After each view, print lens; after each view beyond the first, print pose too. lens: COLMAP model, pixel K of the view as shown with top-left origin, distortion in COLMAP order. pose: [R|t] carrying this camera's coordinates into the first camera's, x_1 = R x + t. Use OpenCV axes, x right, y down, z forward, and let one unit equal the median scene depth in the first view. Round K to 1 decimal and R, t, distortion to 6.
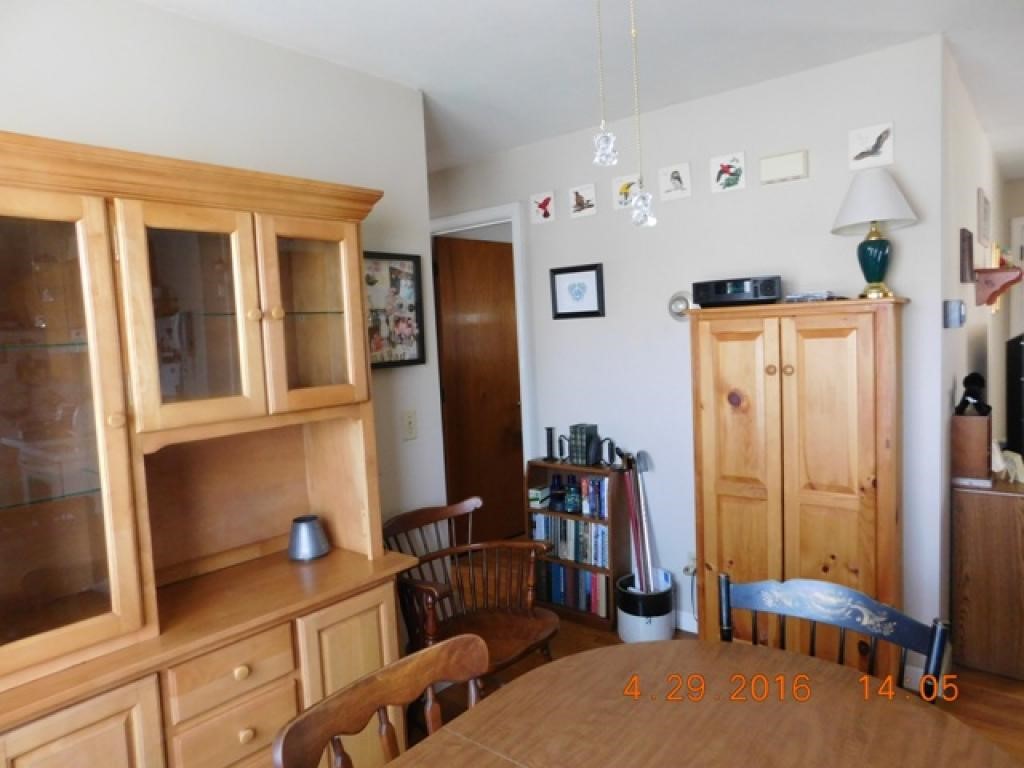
lens RADIAL K [[681.0, 0, 512.7], [0, 681.0, 382.2], [0, 0, 1]] dist [-0.006090, 0.004056]
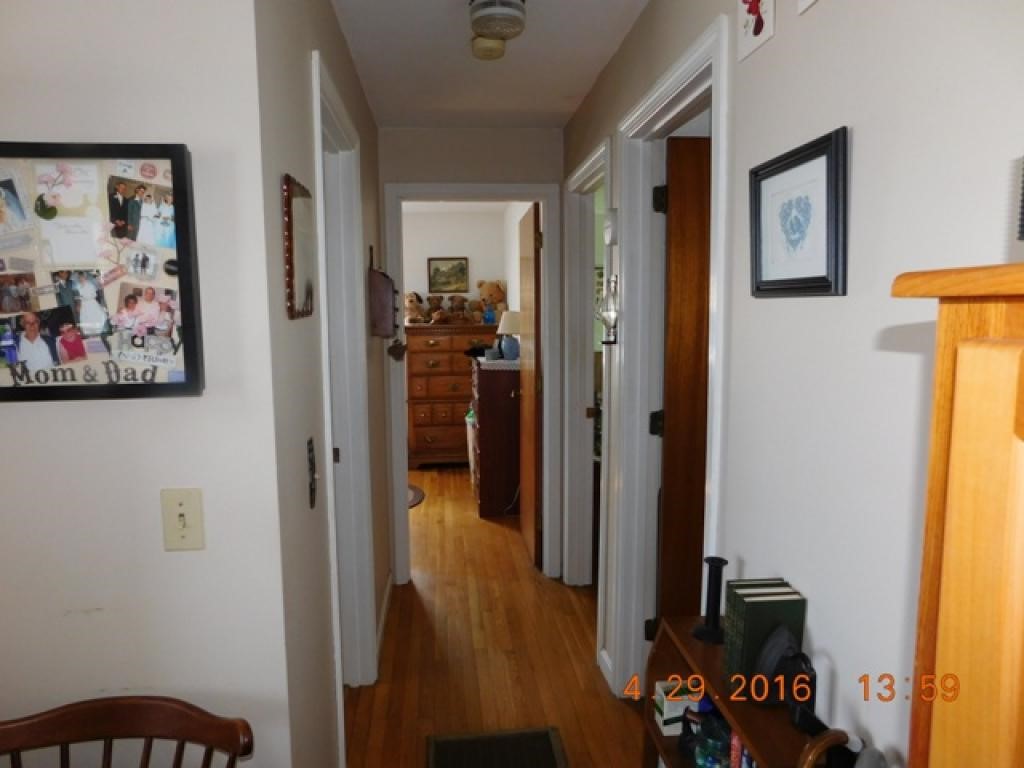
lens RADIAL K [[681.0, 0, 511.4], [0, 681.0, 382.7], [0, 0, 1]] dist [-0.006090, 0.004056]
pose [[0.713725, 0.119163, -0.690215, 0.324819], [-0.076738, 0.992793, 0.092051, -0.092443], [0.696210, -0.012733, 0.717725, 0.835961]]
